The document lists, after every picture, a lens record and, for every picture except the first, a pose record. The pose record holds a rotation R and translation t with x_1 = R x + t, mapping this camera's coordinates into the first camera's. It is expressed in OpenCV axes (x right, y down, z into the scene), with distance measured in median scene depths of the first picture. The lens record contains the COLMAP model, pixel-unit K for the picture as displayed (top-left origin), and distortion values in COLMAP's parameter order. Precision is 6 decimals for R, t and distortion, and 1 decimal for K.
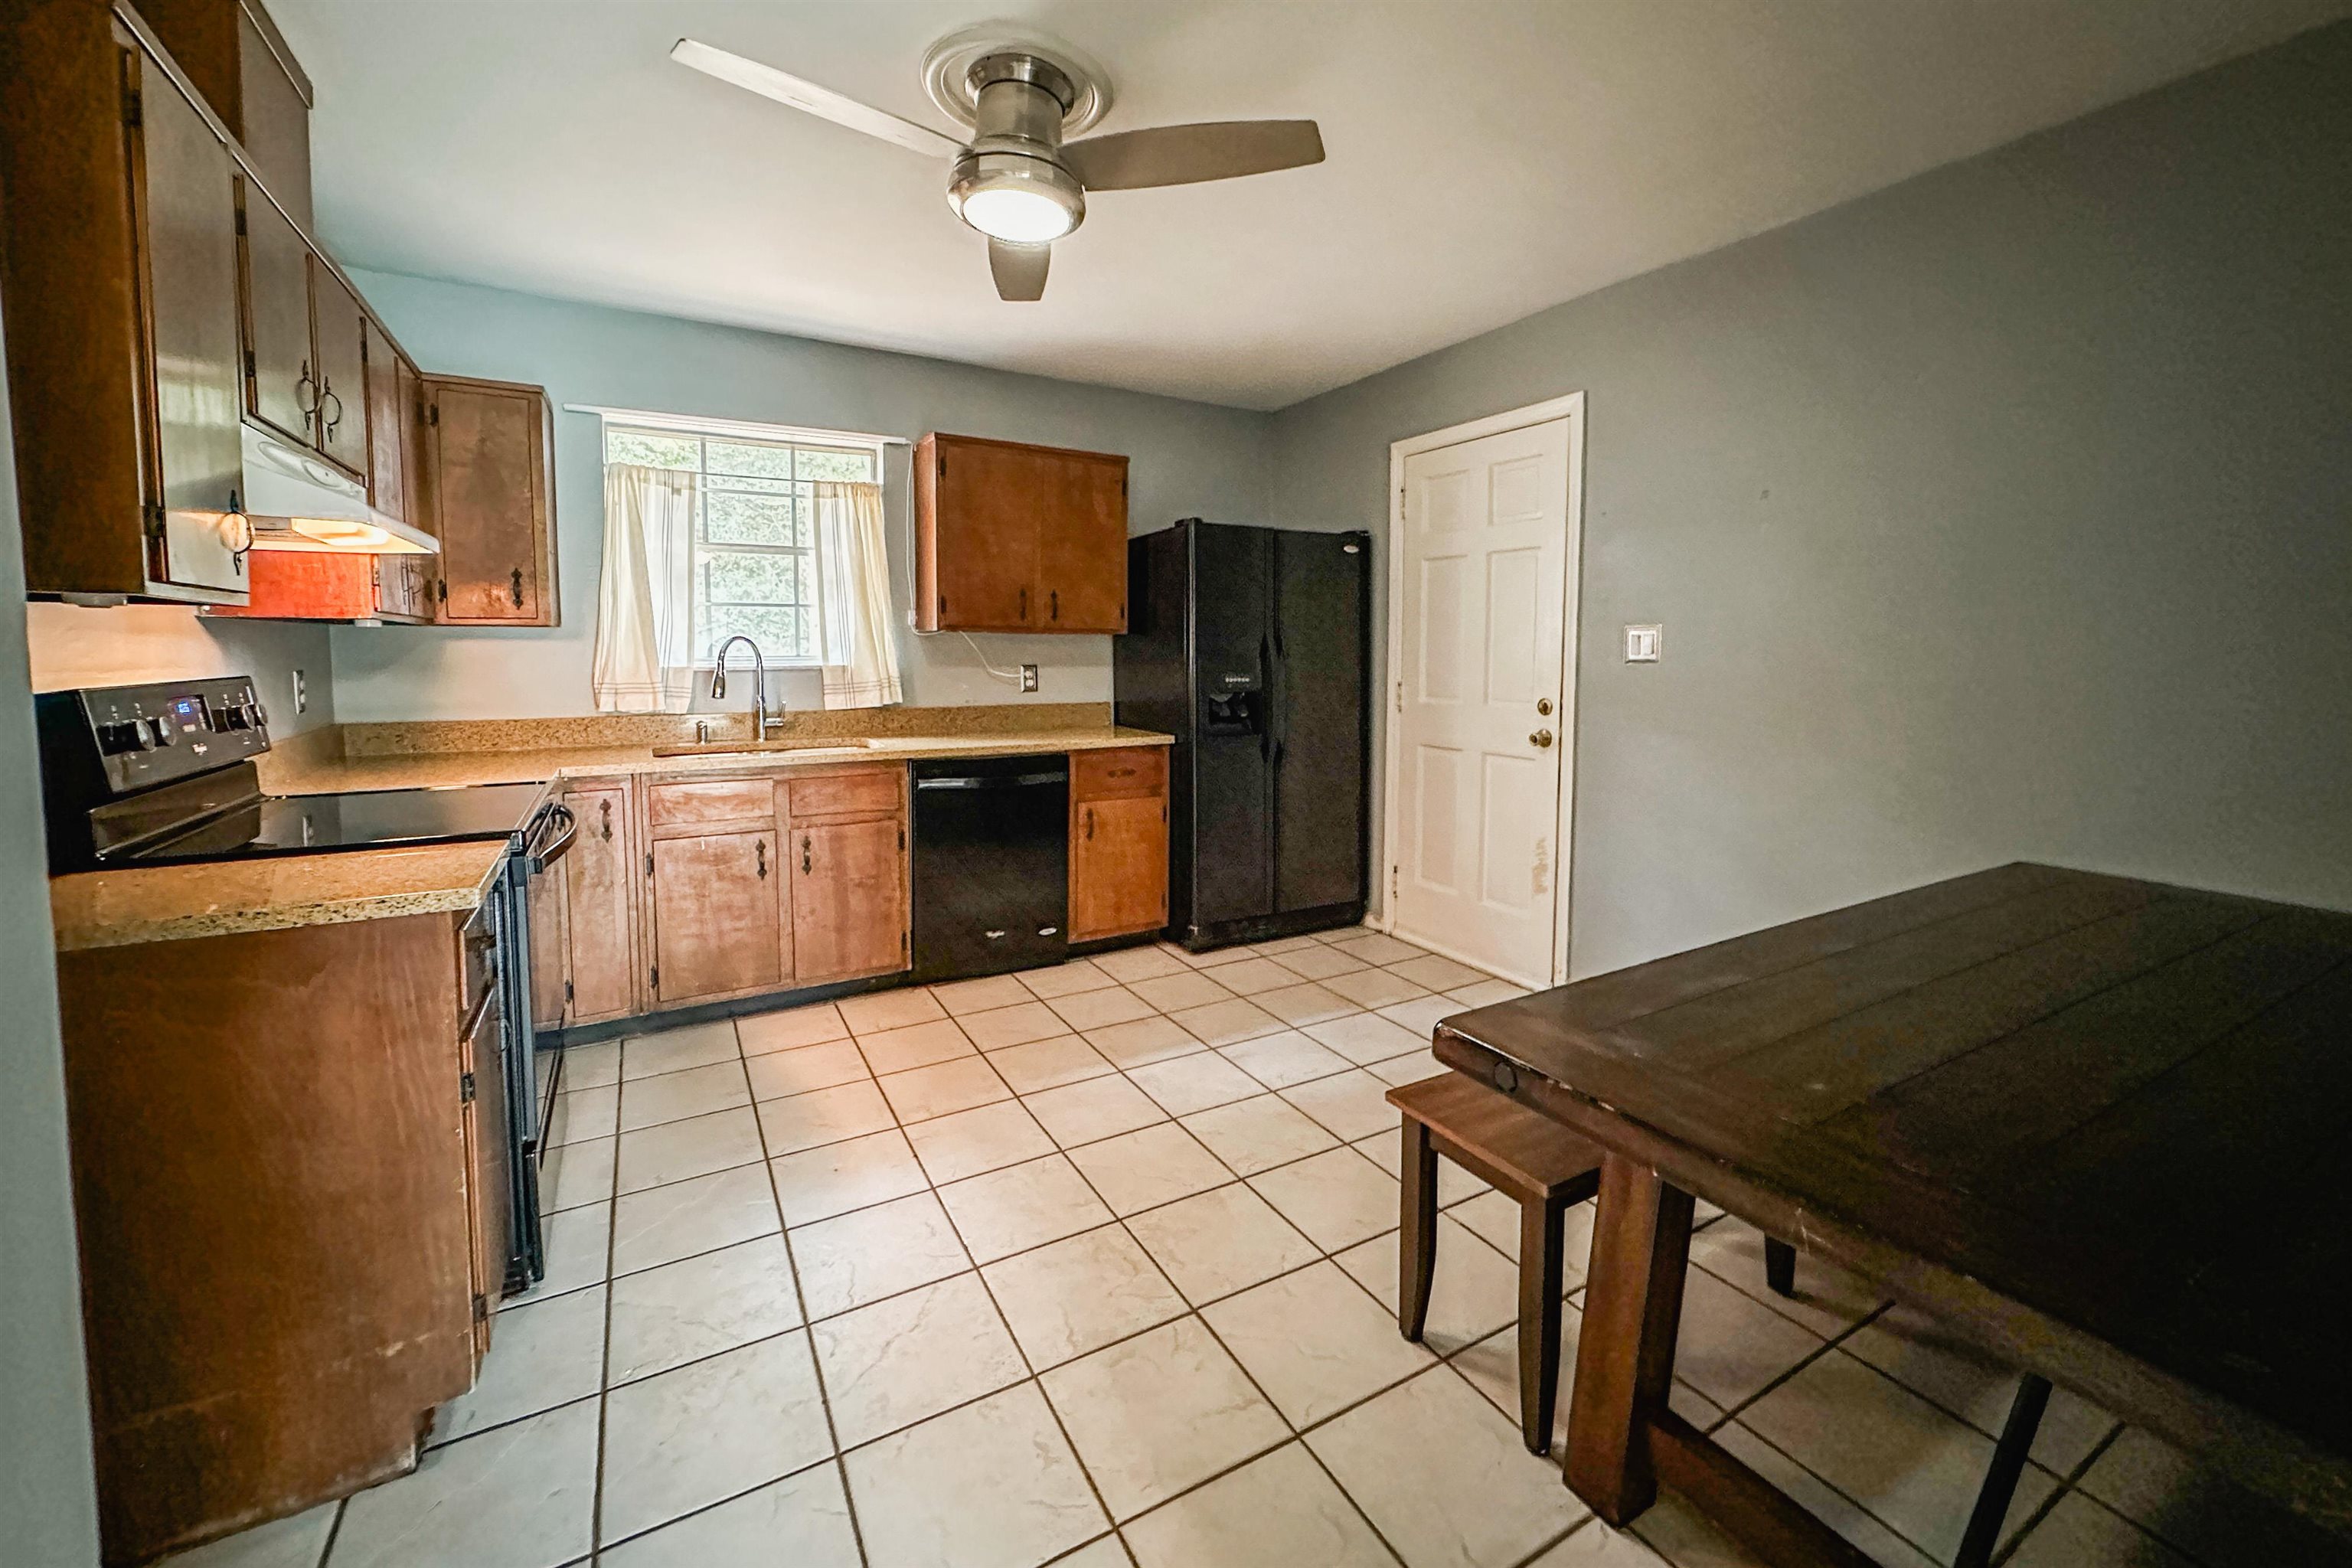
lens RADIAL K [[935.5, 0, 1181.0], [0, 935.5, 769.9], [0, 0, 1]] dist [-0.000081, 0.000224]
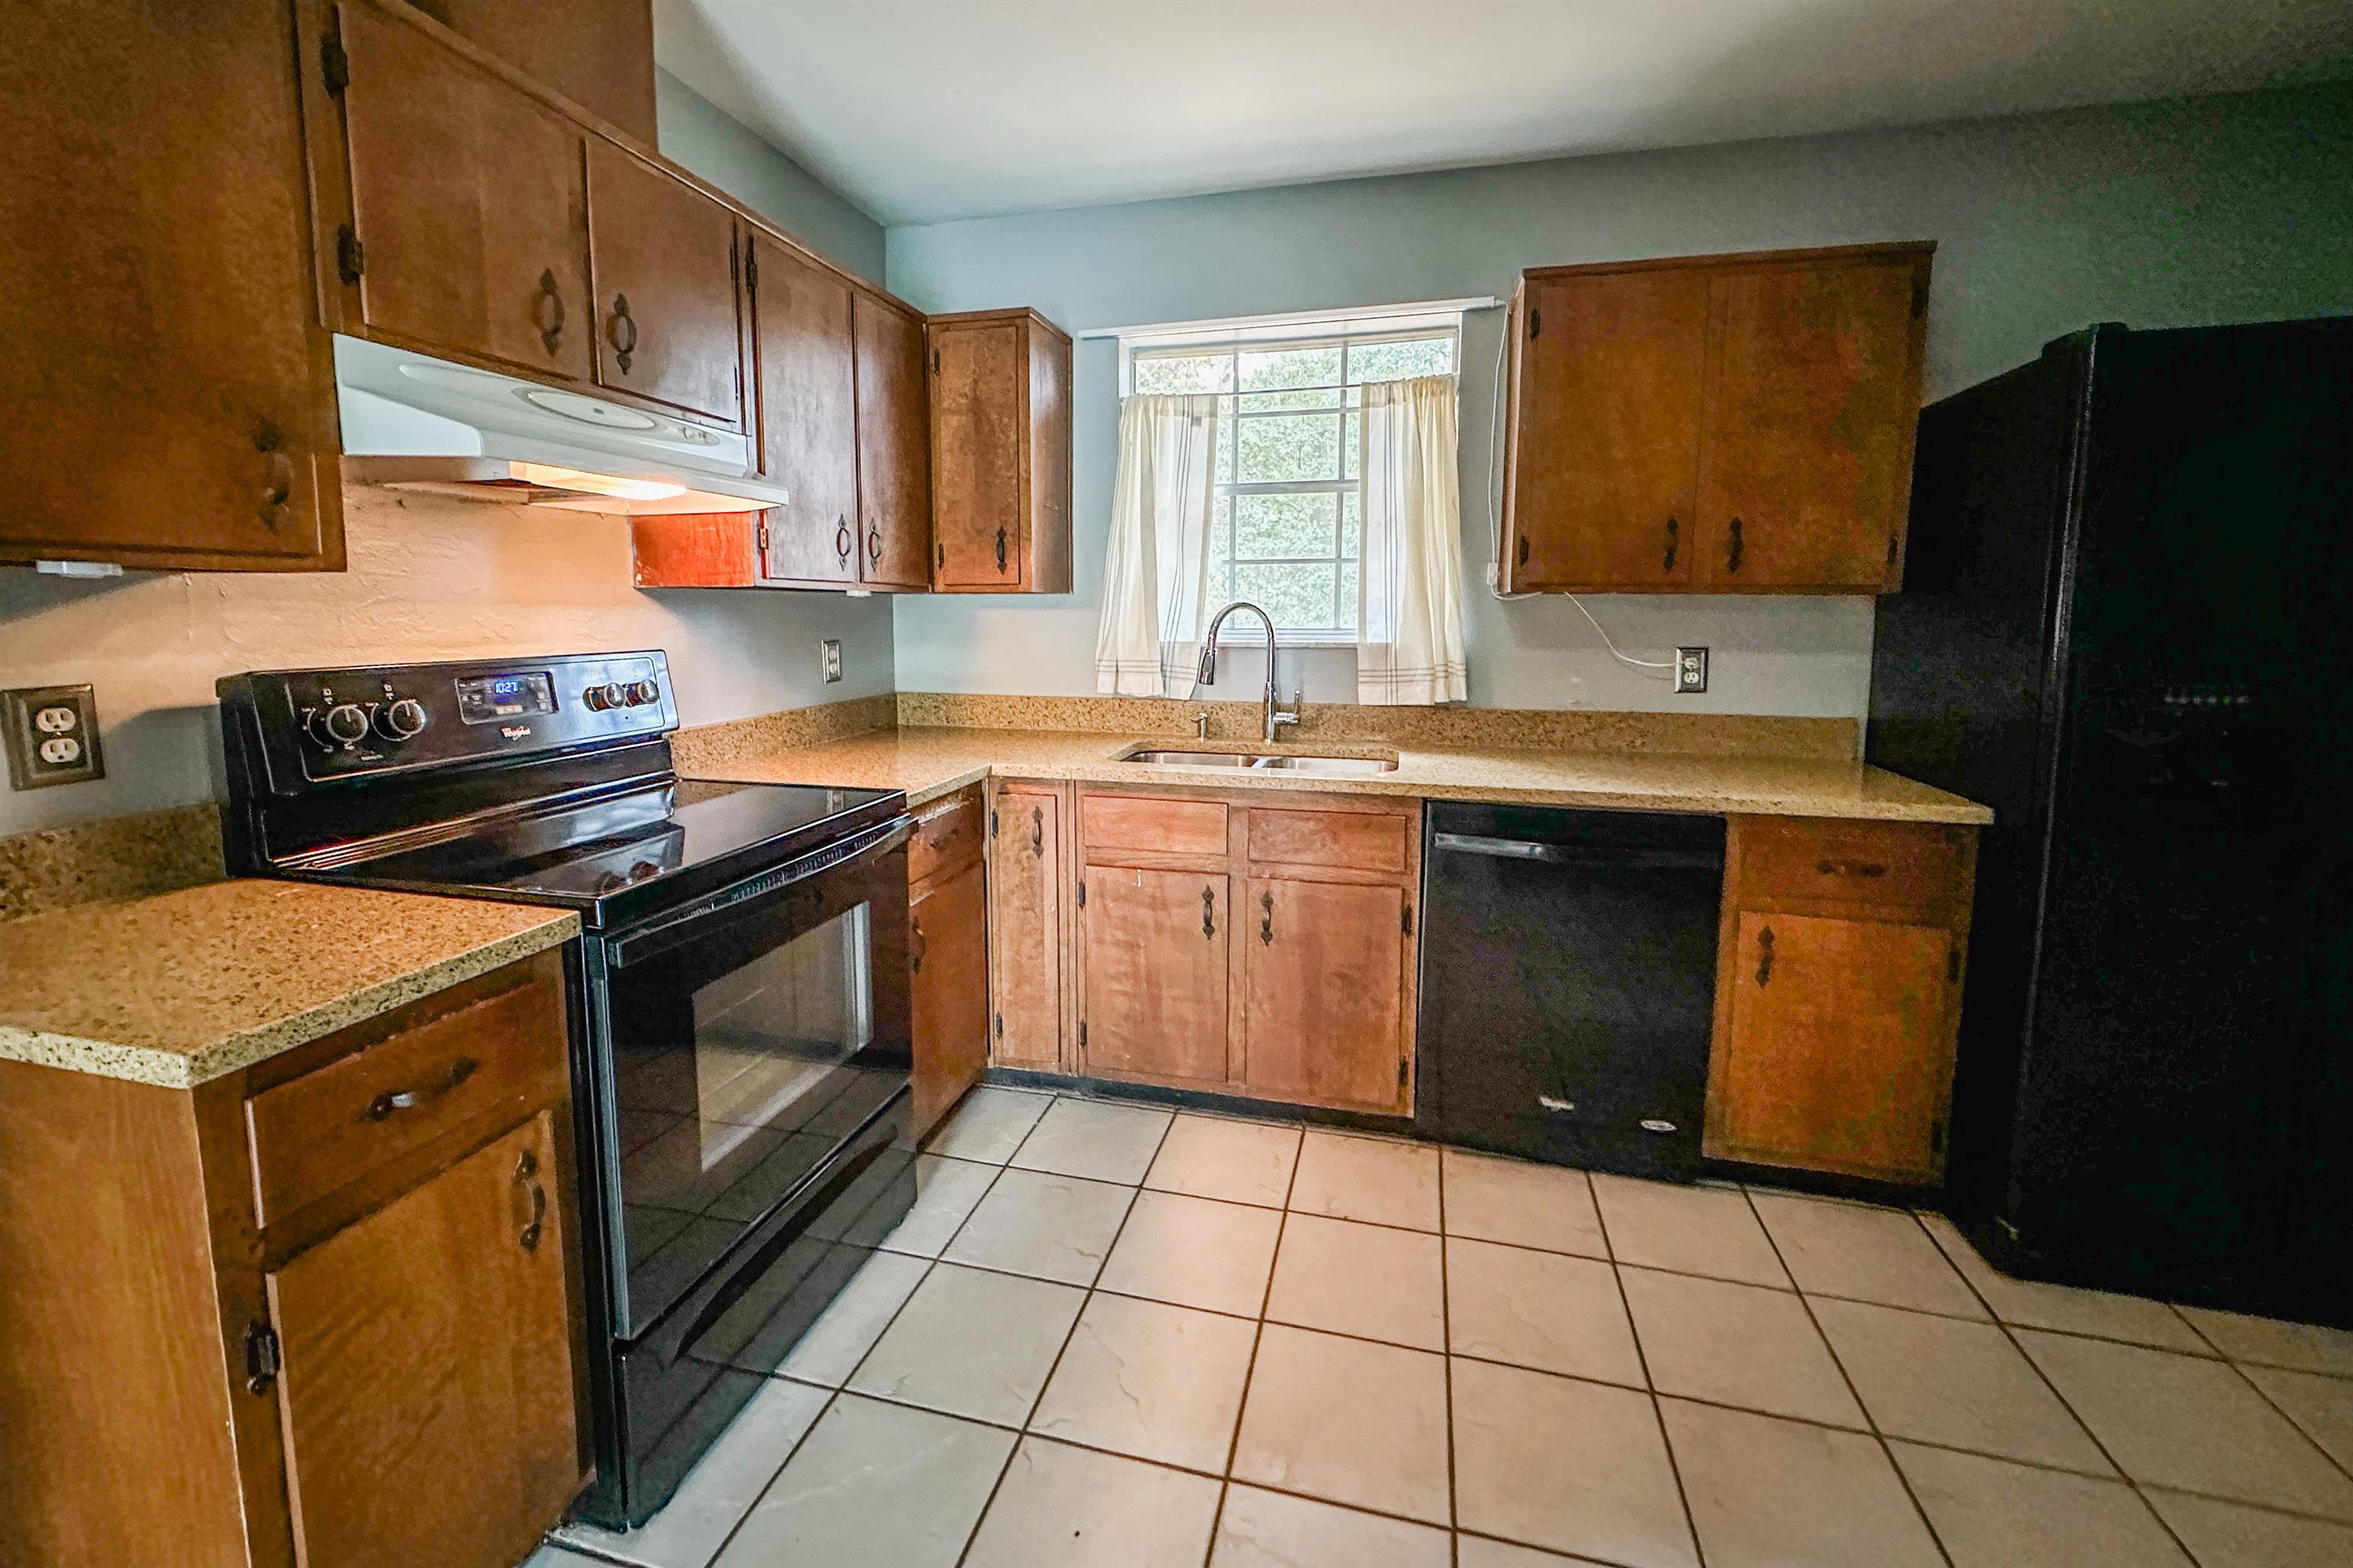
lens RADIAL K [[953.2, 0, 1177.6], [0, 953.2, 719.4], [0, 0, 1]] dist [-0.000068, 0.000044]
pose [[0.721627, 0.078894, -0.687772, 0.024050], [-0.090919, 0.995680, 0.018820, -0.056368], [0.686286, 0.048950, 0.725683, 0.392151]]
